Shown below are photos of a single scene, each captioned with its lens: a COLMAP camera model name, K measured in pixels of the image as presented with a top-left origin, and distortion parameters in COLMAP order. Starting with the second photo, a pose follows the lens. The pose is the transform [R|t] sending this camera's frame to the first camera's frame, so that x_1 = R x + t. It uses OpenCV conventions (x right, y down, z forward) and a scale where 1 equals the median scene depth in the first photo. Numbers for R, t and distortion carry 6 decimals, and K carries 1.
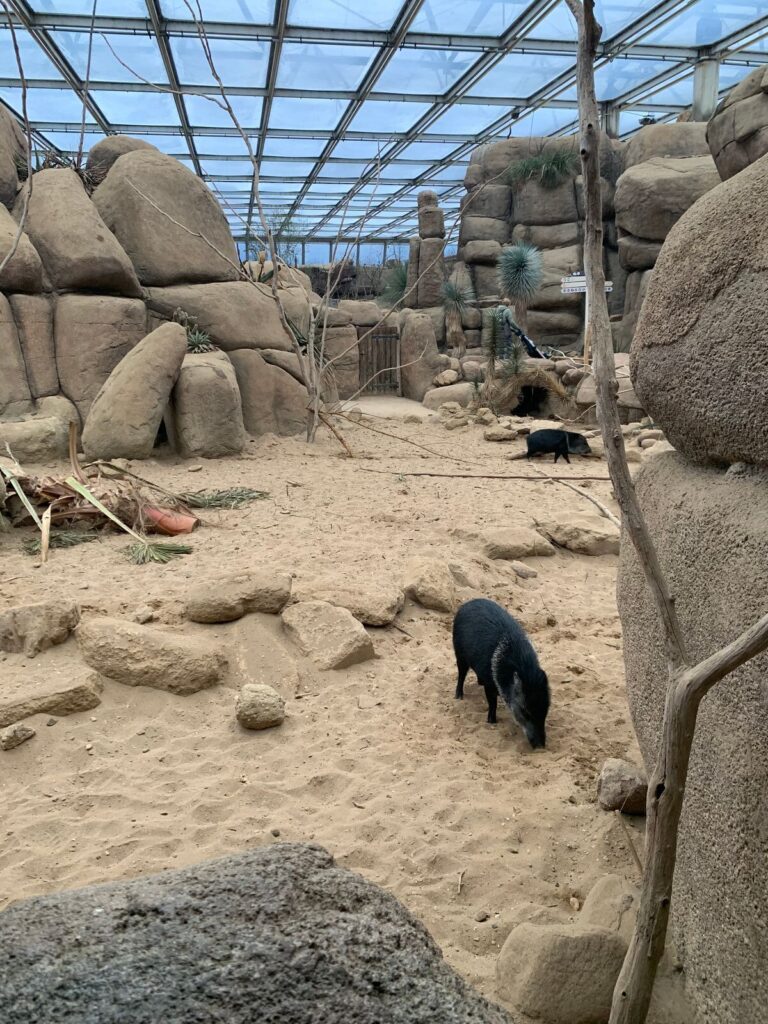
lens RADIAL K [[782.7, 0, 384.0], [0, 782.7, 512.0], [0, 0, 1]] dist [0.009155, 0.005047]
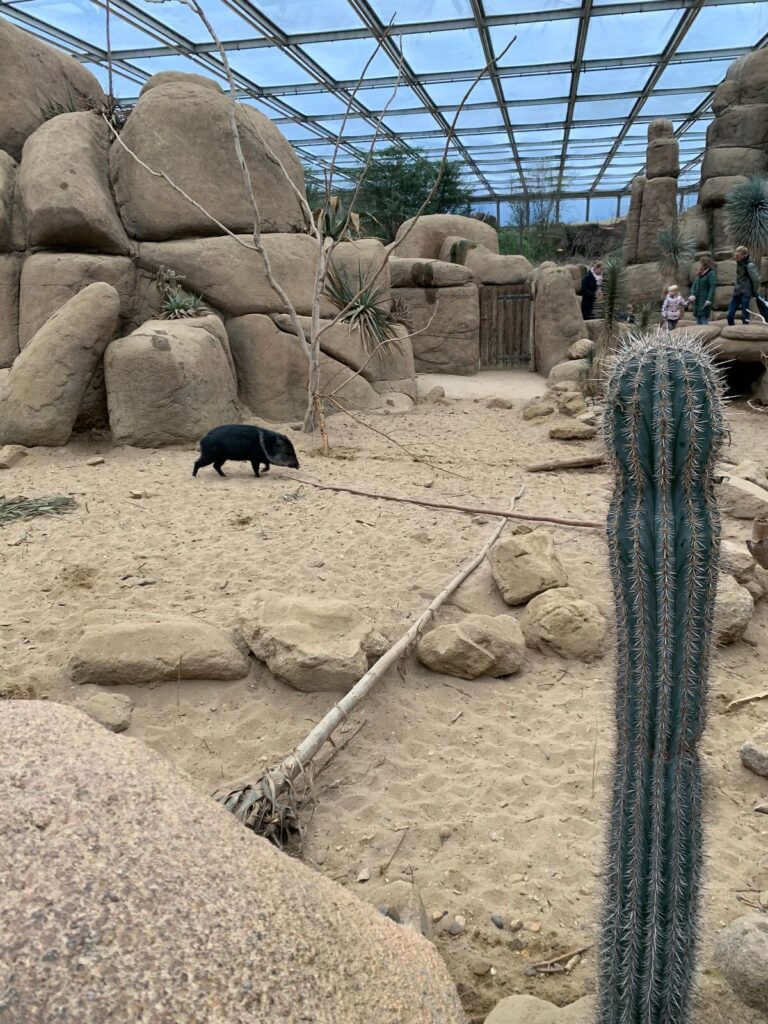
lens RADIAL K [[782.7, 0, 384.0], [0, 782.7, 512.0], [0, 0, 1]] dist [0.009155, 0.005047]
pose [[0.934019, 0.084555, -0.347071, 0.255413], [-0.069353, 0.996018, 0.056016, -0.053615], [0.350425, -0.028250, 0.936164, 0.257096]]
